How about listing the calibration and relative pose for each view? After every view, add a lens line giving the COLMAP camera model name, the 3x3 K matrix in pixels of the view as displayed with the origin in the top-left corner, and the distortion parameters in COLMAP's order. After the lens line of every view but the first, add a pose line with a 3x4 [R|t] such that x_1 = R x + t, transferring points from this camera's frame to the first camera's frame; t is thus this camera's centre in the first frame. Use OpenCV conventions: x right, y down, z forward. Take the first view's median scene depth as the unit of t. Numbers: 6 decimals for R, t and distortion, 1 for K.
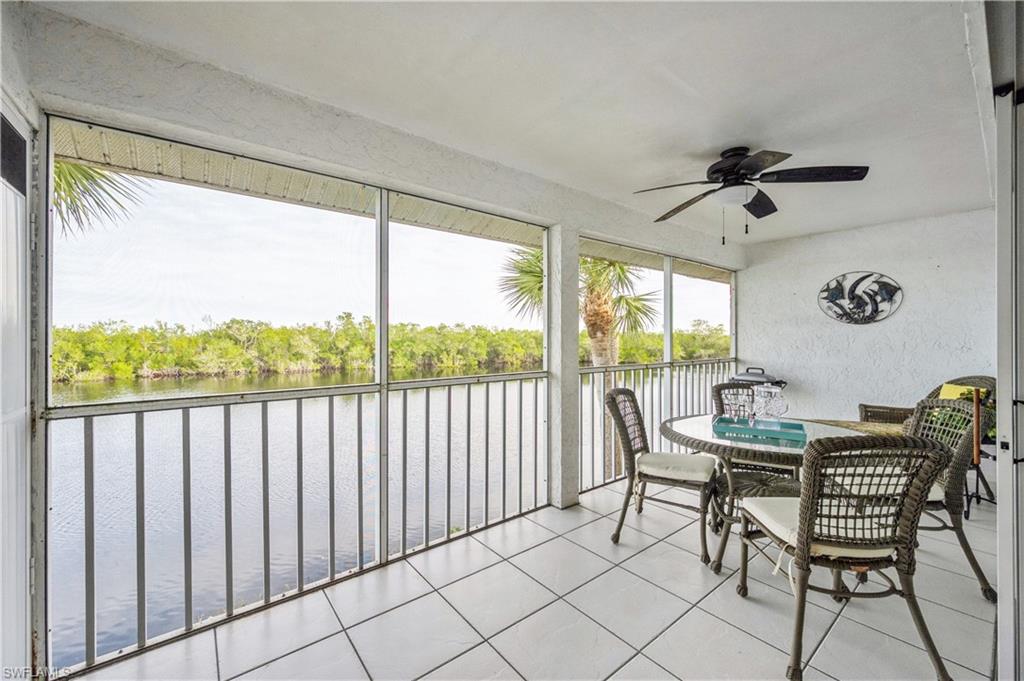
lens RADIAL K [[404.4, 0, 513.0], [0, 404.4, 341.5], [0, 0, 1]] dist [0.002142, -0.001344]
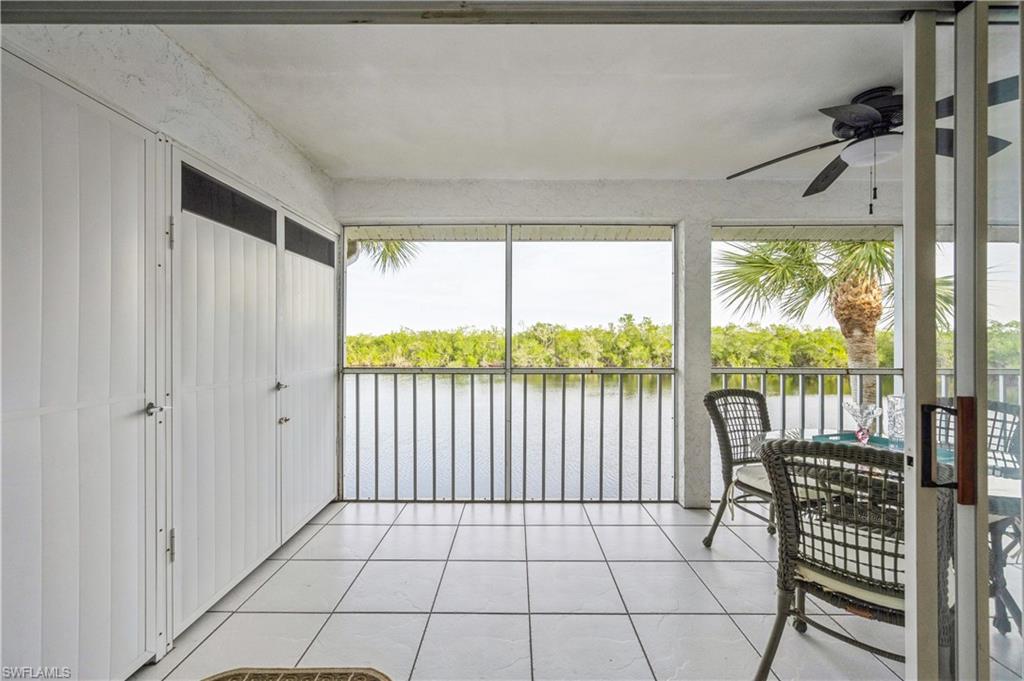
lens RADIAL K [[404.4, 0, 510.5], [0, 404.4, 342.6], [0, 0, 1]] dist [0.002142, -0.001344]
pose [[0.779172, 0.008860, -0.626748, 0.183963], [-0.008591, 0.999957, 0.003456, 0.004835], [0.626752, 0.002692, 0.779214, -0.017705]]
